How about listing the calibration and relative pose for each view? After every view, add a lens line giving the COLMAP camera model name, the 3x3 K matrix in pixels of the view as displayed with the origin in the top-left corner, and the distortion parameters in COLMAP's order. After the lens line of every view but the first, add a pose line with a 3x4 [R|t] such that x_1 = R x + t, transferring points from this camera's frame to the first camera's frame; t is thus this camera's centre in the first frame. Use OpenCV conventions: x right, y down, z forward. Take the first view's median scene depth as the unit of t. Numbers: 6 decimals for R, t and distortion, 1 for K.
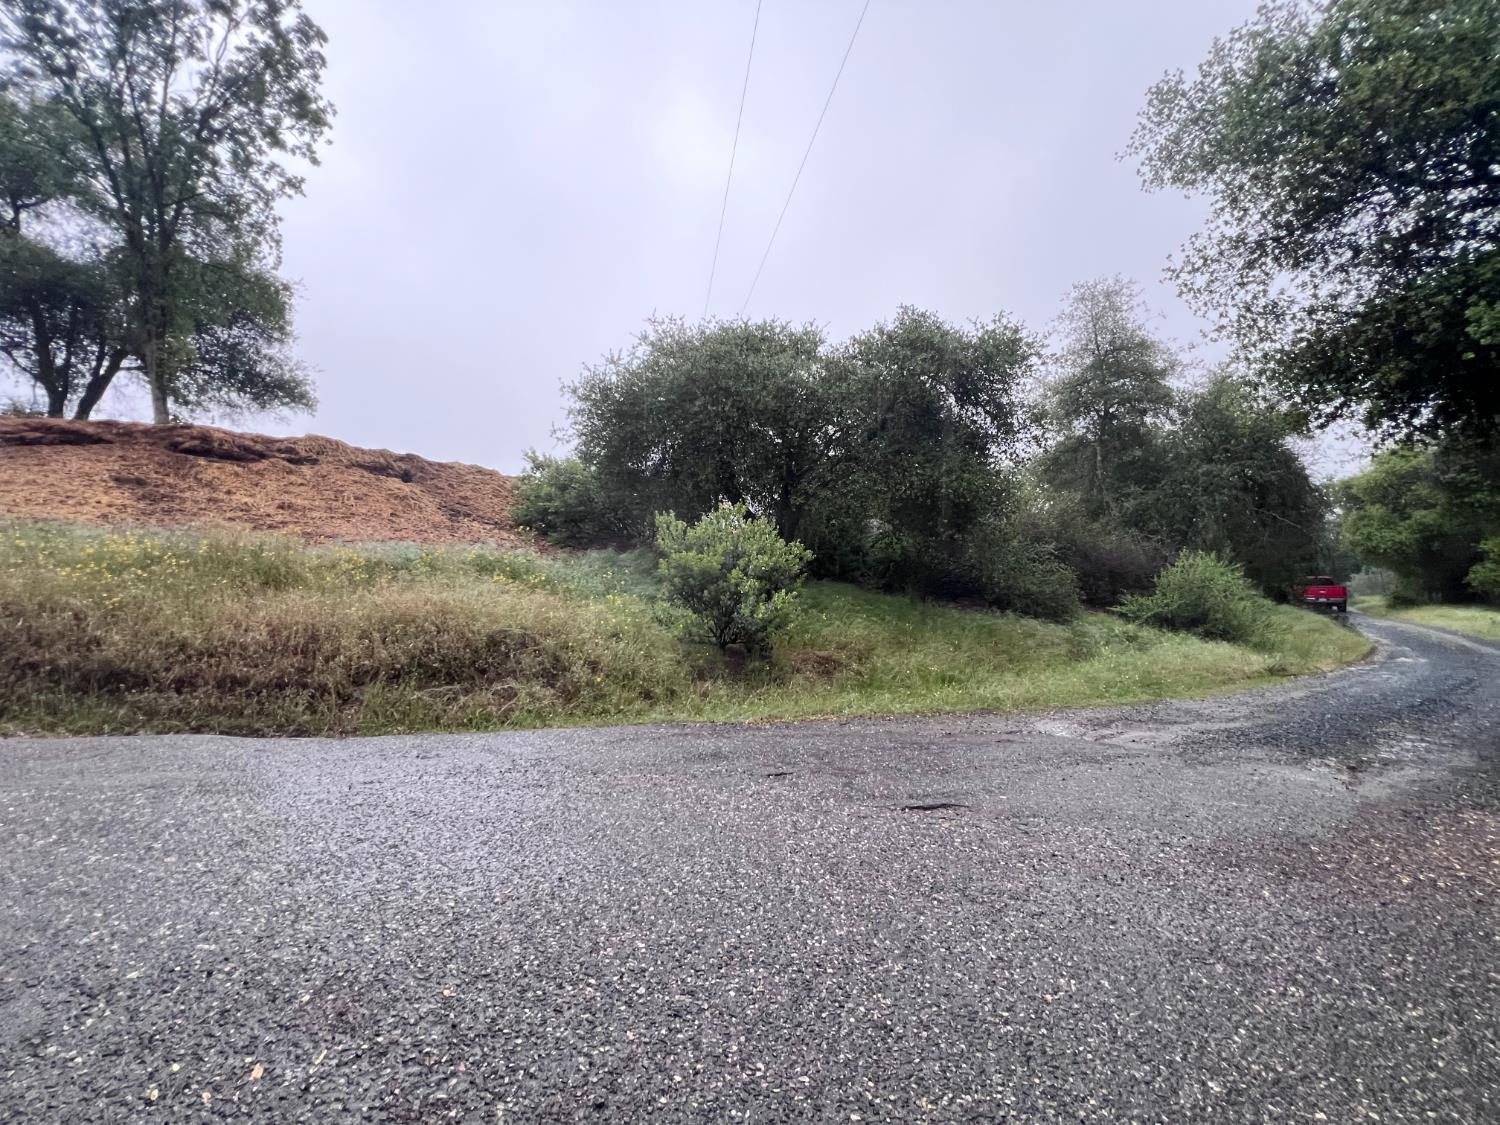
lens RADIAL K [[603.6, 0, 749.9], [0, 603.6, 562.3], [0, 0, 1]] dist [0.000165, 0.000122]
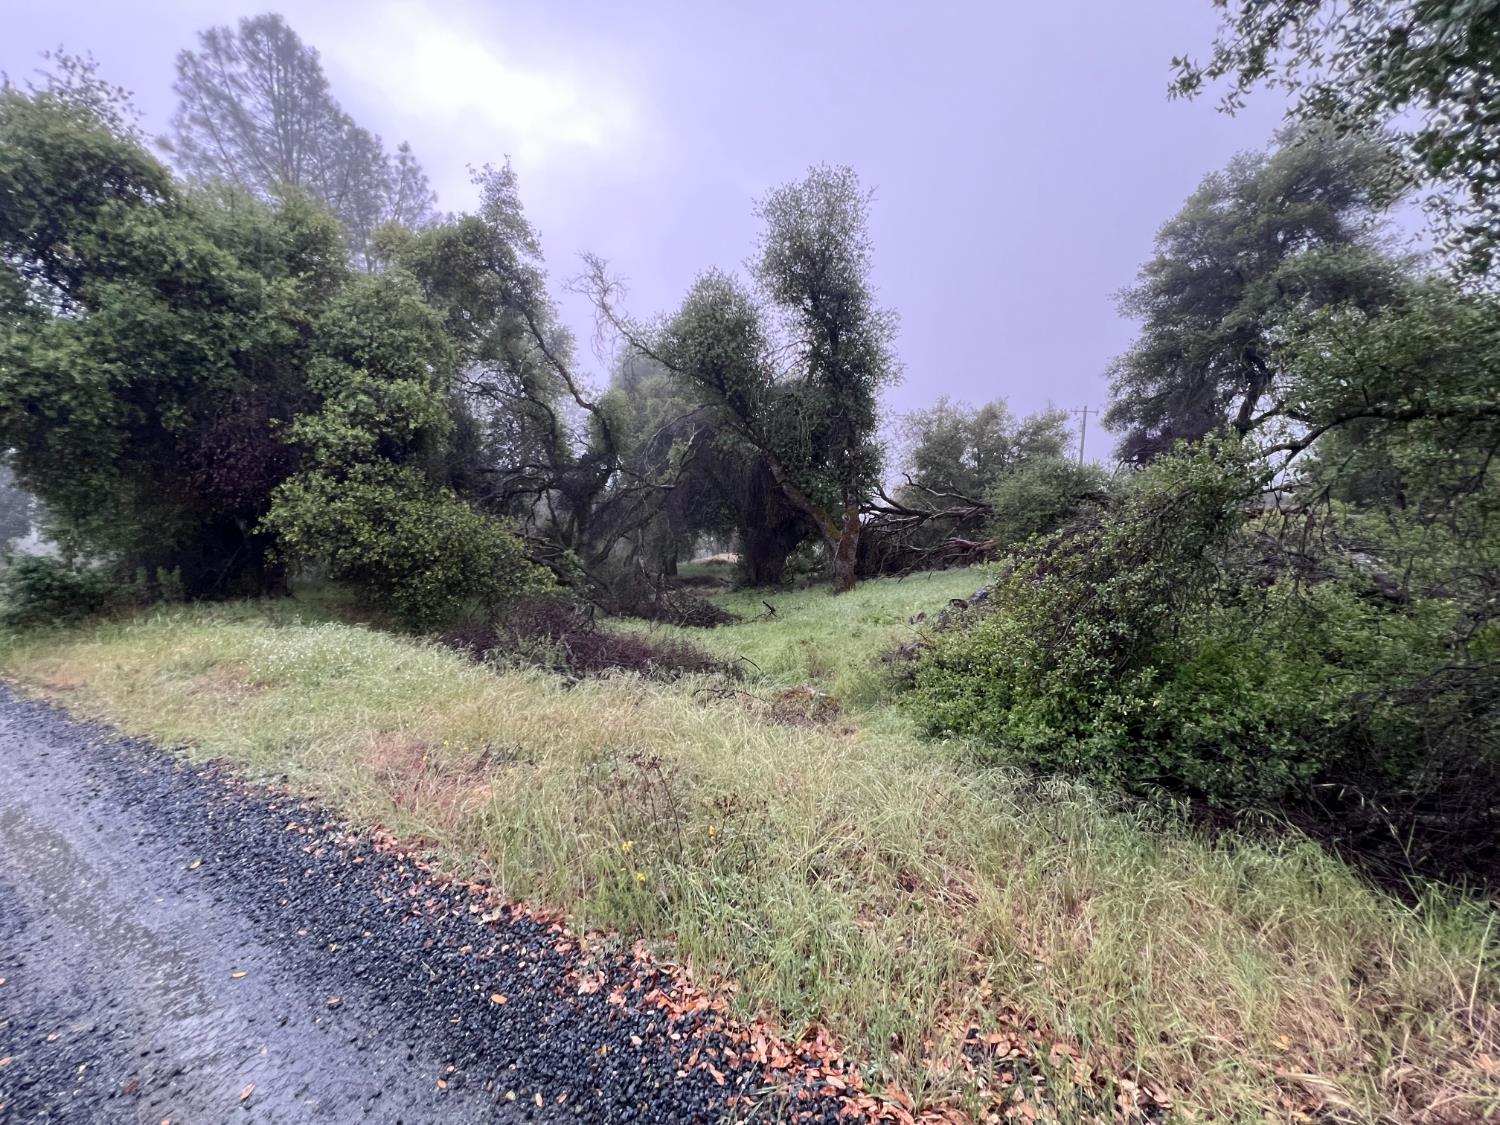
lens RADIAL K [[603.6, 0, 750.0], [0, 603.6, 560.6], [0, 0, 1]] dist [0.000165, 0.000122]
pose [[-0.059943, -0.005456, 0.998187, 0.853978], [0.002272, 0.999982, 0.005602, 0.046958], [-0.998199, 0.002603, -0.059929, 0.764126]]
